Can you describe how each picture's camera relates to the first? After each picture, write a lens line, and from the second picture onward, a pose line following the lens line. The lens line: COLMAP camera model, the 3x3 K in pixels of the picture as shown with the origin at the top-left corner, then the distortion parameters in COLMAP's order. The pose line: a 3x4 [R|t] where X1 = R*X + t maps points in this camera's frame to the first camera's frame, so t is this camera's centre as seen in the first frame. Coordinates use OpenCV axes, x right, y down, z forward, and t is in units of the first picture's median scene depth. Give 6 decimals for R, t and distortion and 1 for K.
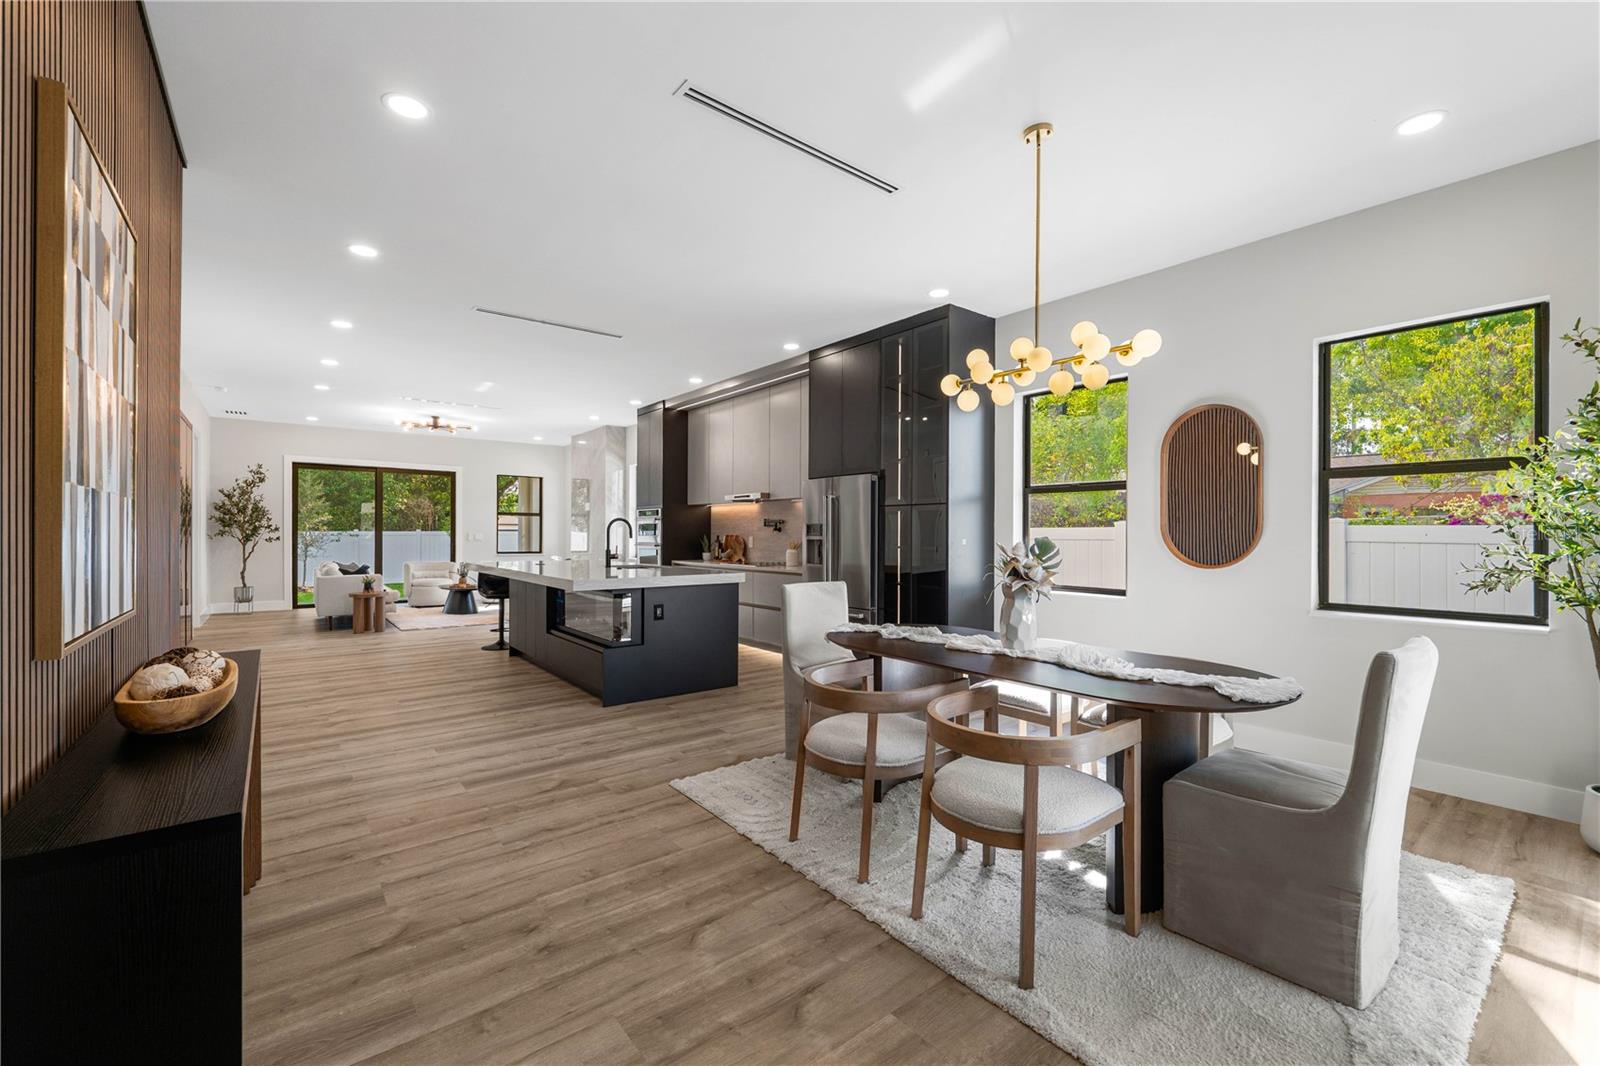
lens RADIAL K [[651.3, 0, 797.7], [0, 651.3, 531.3], [0, 0, 1]] dist [-0.009870, 0.000596]
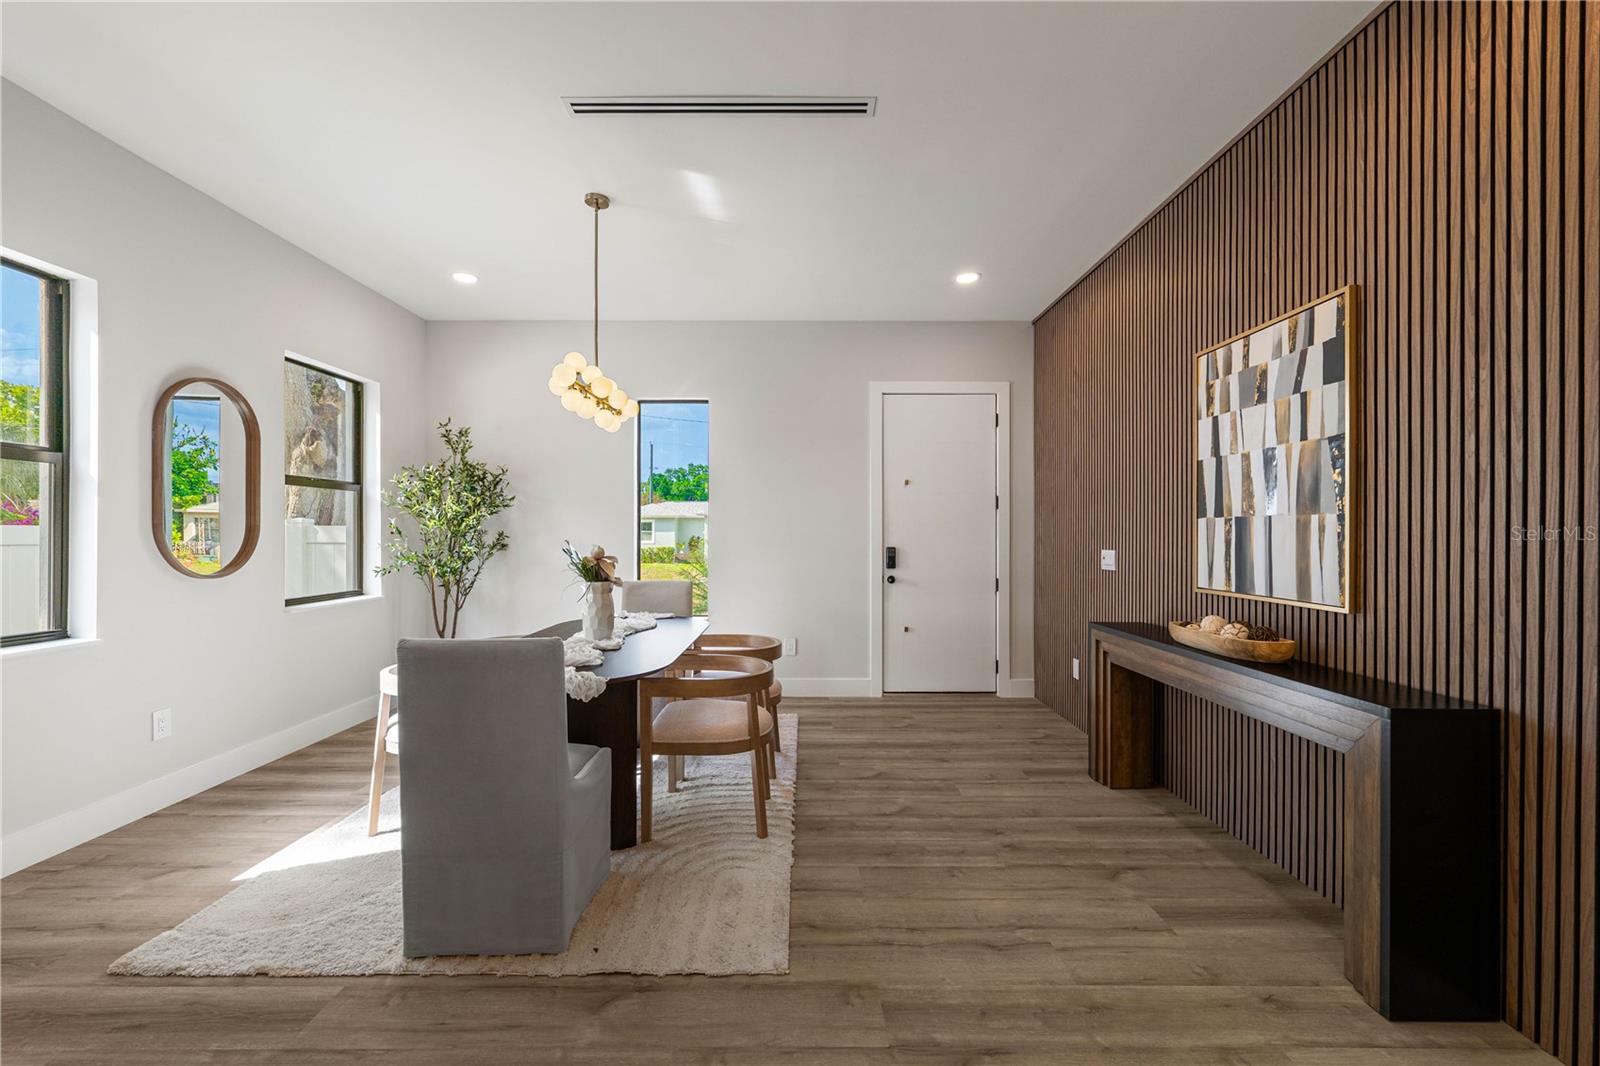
lens RADIAL K [[651.3, 0, 797.0], [0, 651.3, 537.5], [0, 0, 1]] dist [-0.009870, 0.000596]
pose [[-0.780888, -0.005744, 0.624645, -0.771650], [-0.003721, 0.999983, 0.004543, -0.004706], [-0.624660, 0.001224, -0.780896, 1.977984]]
